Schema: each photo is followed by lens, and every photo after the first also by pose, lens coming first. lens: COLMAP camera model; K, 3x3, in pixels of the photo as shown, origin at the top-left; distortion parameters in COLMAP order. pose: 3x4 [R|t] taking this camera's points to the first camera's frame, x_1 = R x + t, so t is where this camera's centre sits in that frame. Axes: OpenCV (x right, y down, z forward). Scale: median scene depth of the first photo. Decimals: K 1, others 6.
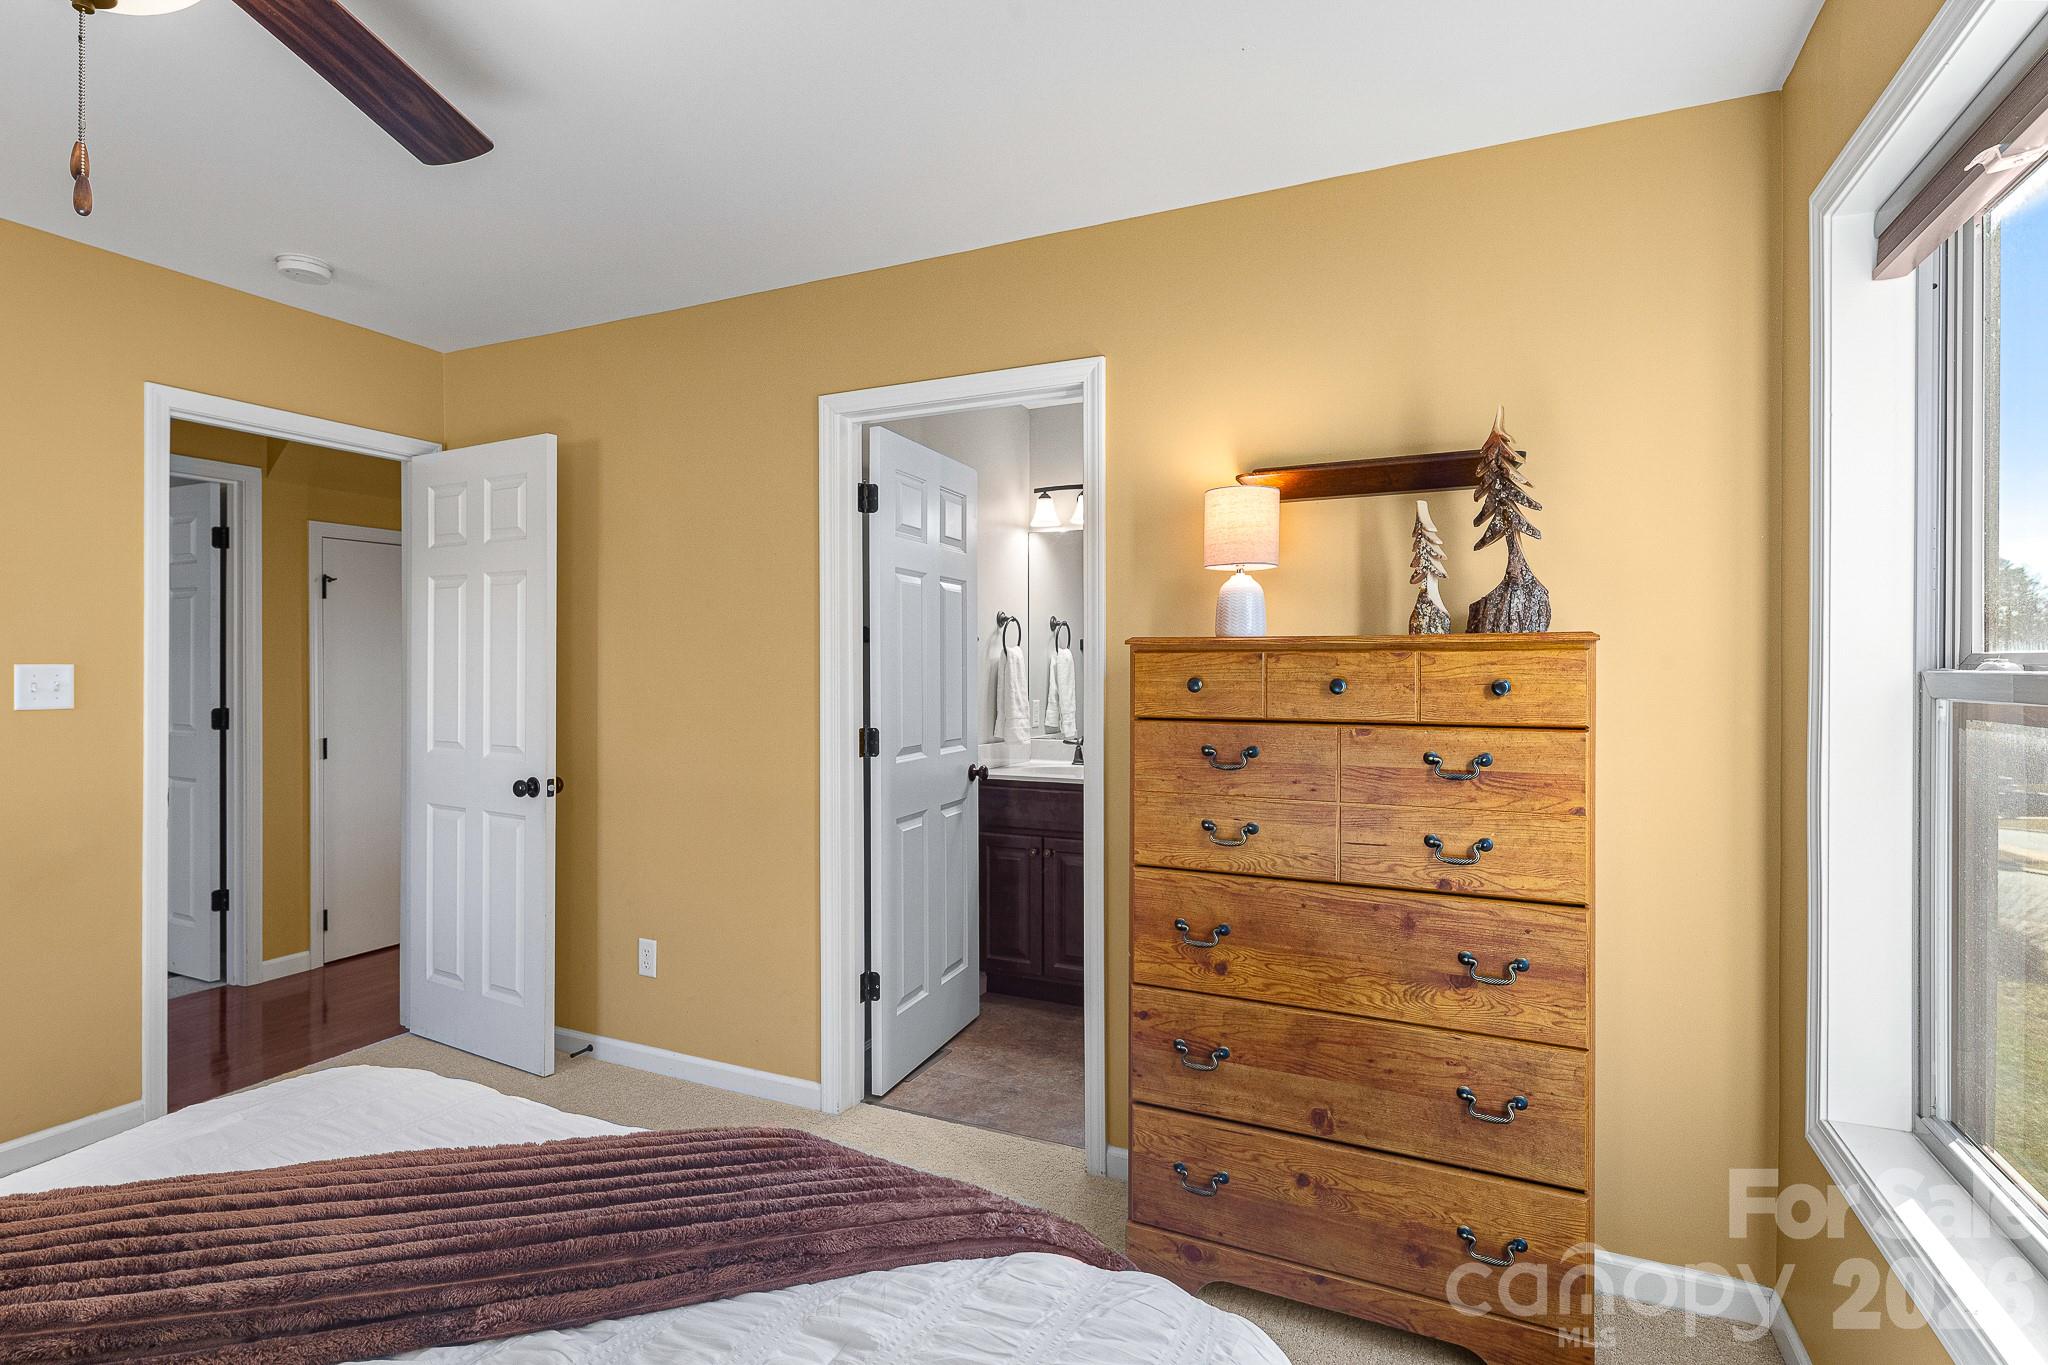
lens RADIAL K [[997.8, 0, 1005.4], [0, 997.8, 660.4], [0, 0, 1]] dist [0.002547, -0.000319]
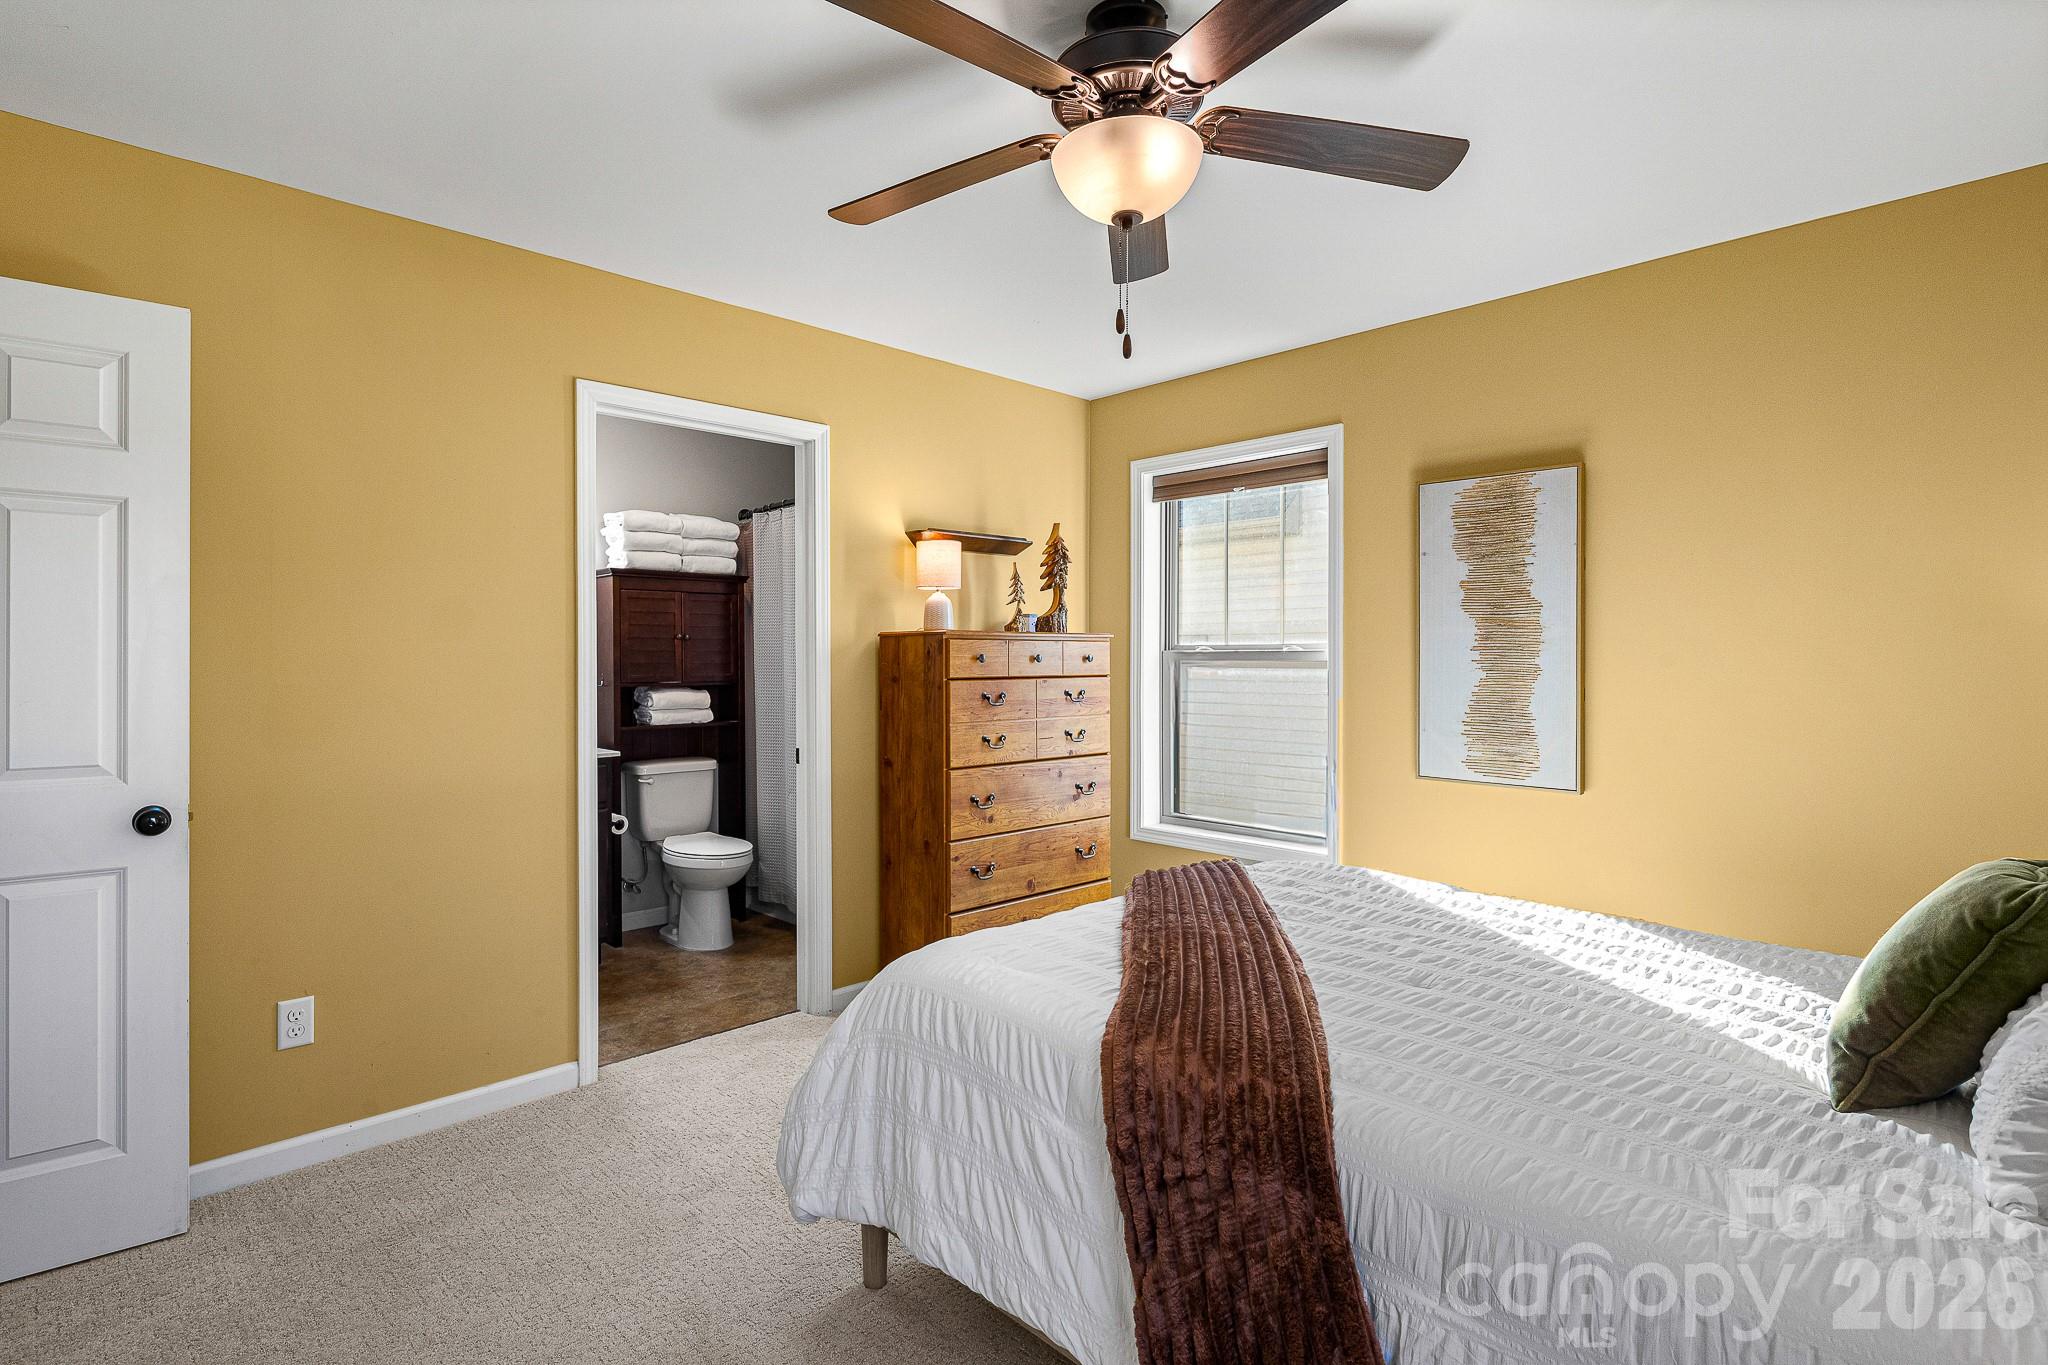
lens RADIAL K [[997.8, 0, 1005.4], [0, 997.8, 660.4], [0, 0, 1]] dist [0.002547, -0.000319]
pose [[0.362694, -0.002906, 0.931904, -1.426764], [-0.003511, 0.999984, 0.004485, 0.020647], [-0.931902, -0.004898, 0.362678, 0.341639]]
